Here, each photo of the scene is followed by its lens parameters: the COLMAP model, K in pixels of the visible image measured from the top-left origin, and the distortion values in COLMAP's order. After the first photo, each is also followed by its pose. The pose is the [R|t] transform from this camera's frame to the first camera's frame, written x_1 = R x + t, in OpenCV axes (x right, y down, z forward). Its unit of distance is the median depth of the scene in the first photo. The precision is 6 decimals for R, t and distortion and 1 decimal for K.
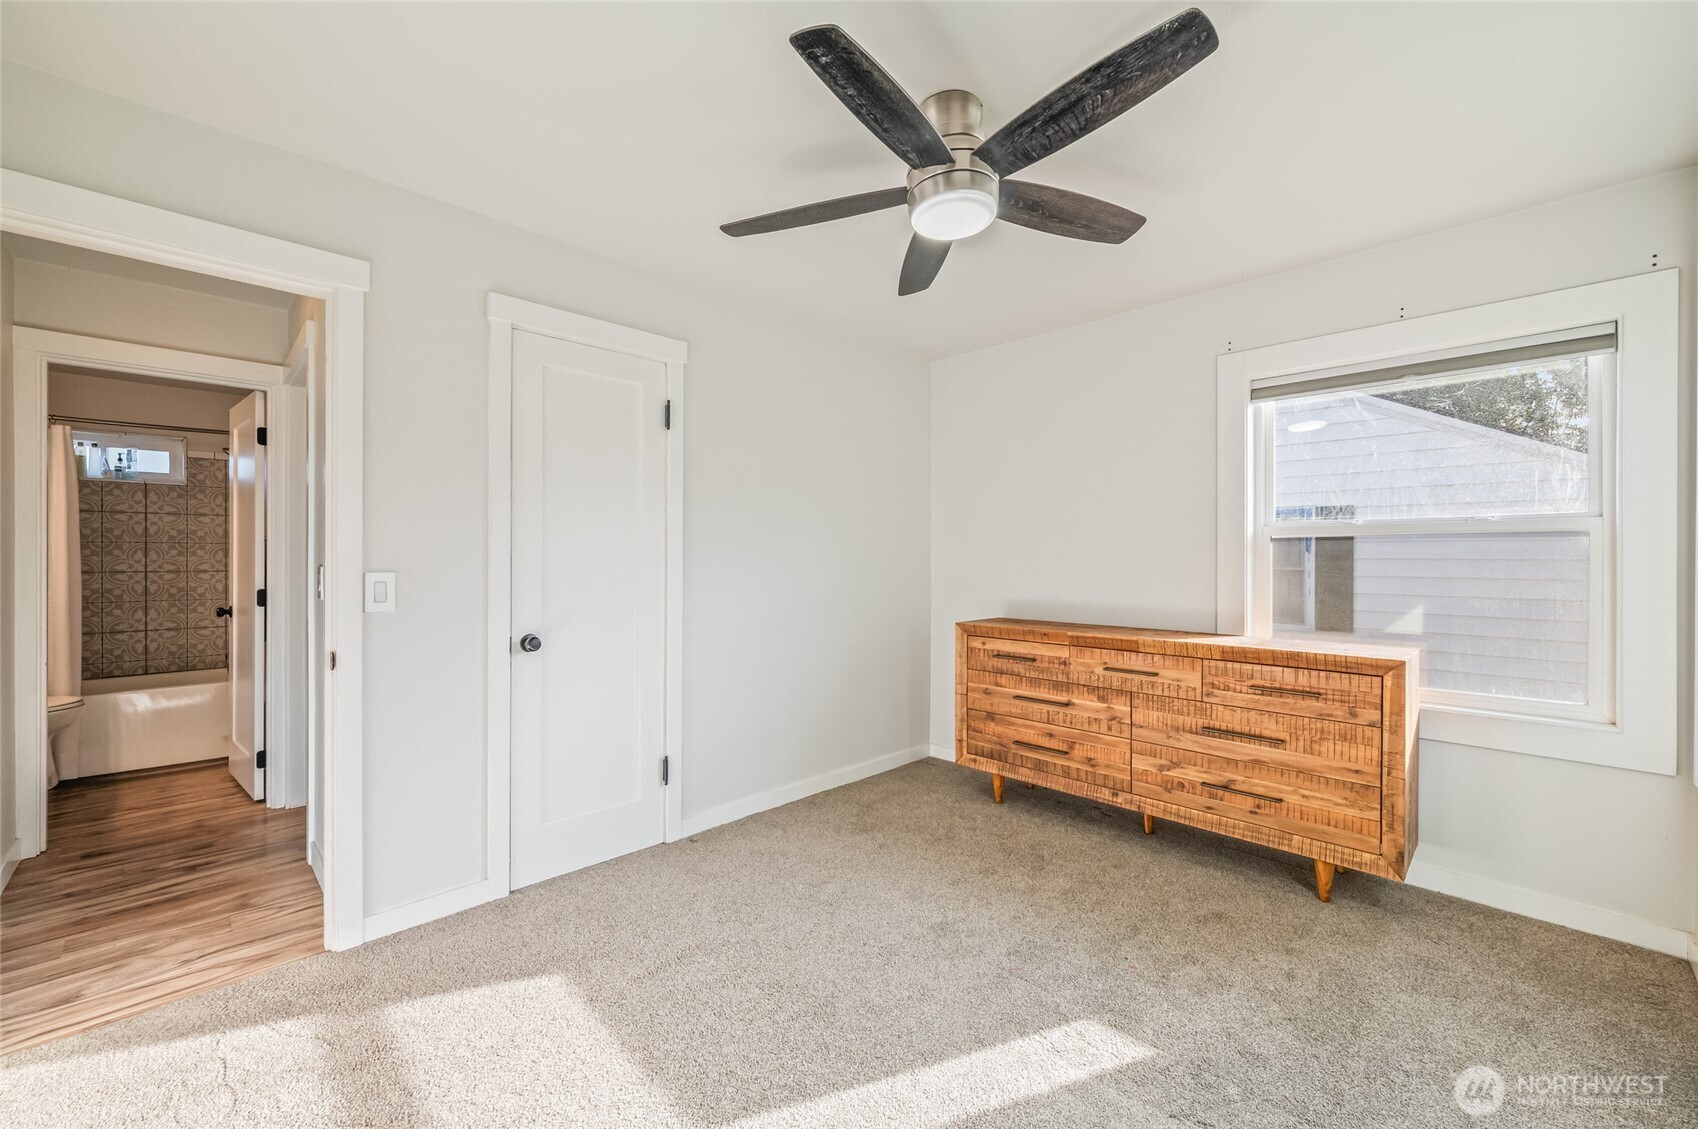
lens RADIAL K [[675.1, 0, 851.3], [0, 675.1, 560.7], [0, 0, 1]] dist [0.001671, -0.001006]
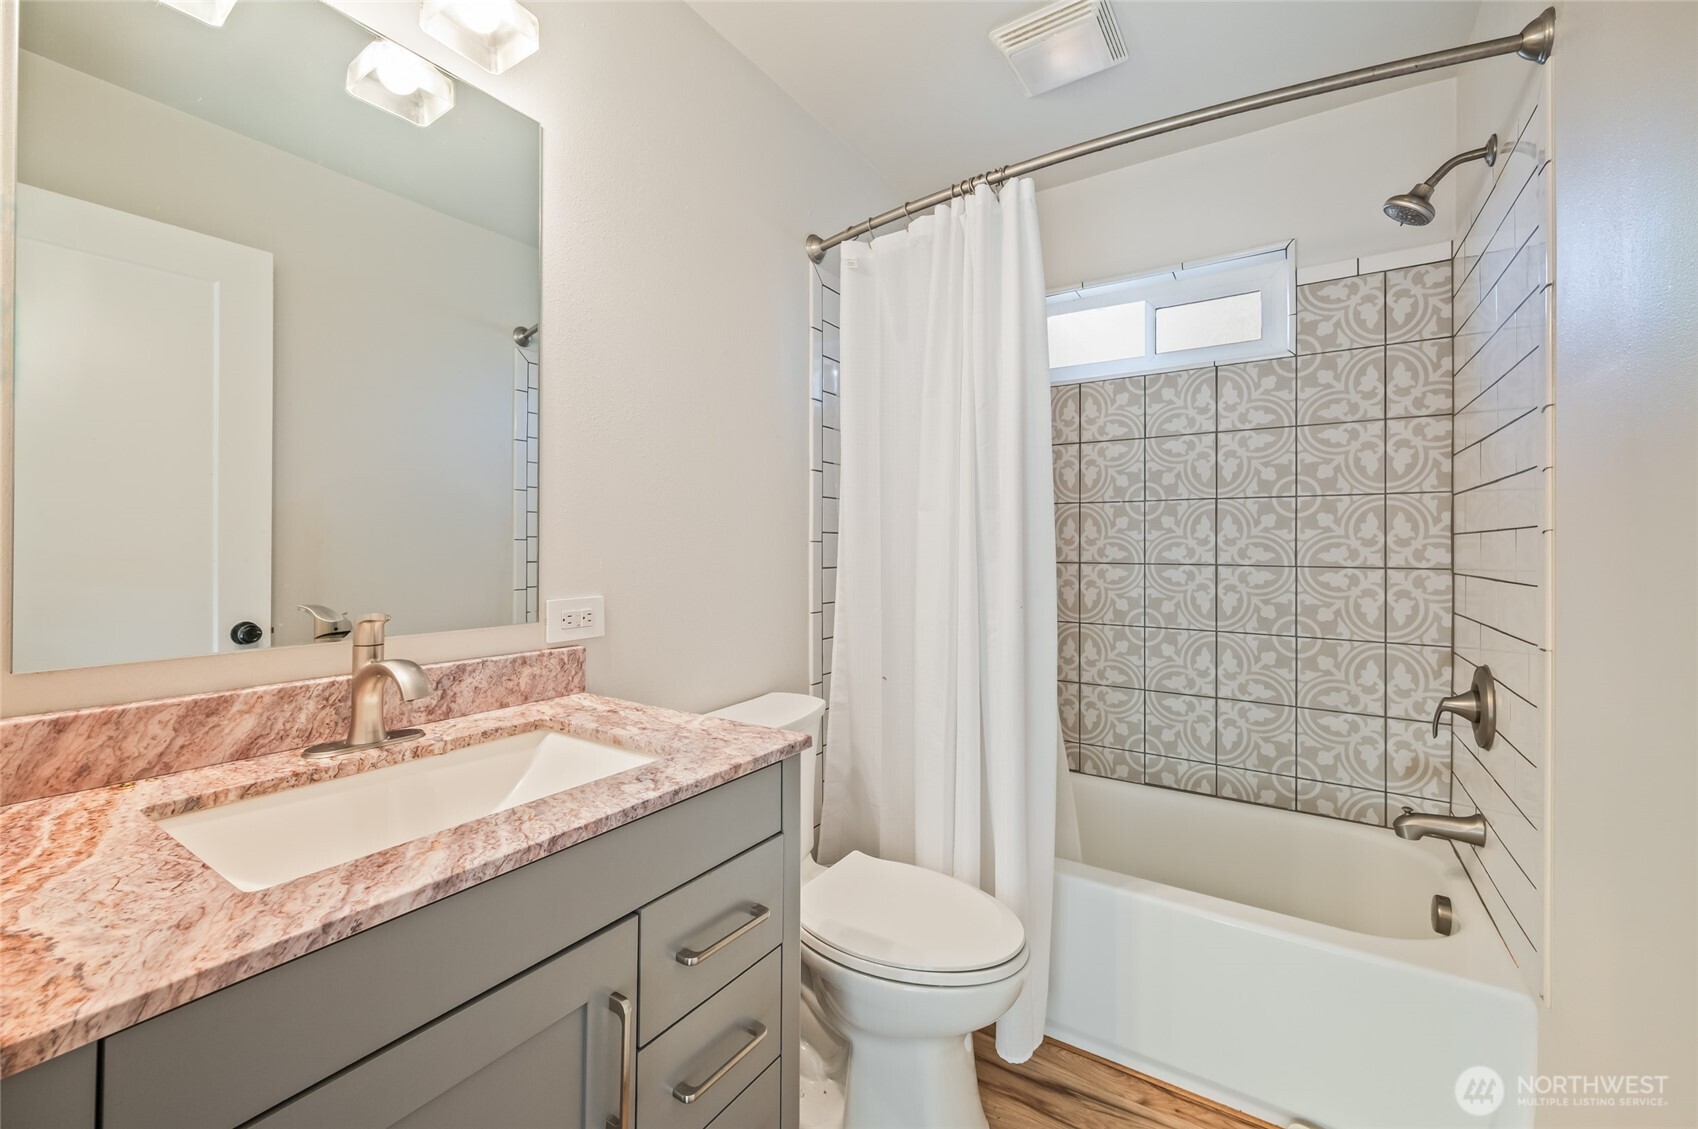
lens RADIAL K [[675.1, 0, 851.7], [0, 675.1, 552.0], [0, 0, 1]] dist [0.001671, -0.001006]
pose [[0.261247, 0.000322, -0.965272, -0.661901], [-0.001902, 0.999998, -0.000181, 0.007678], [0.965270, 0.001883, 0.261247, 0.636832]]
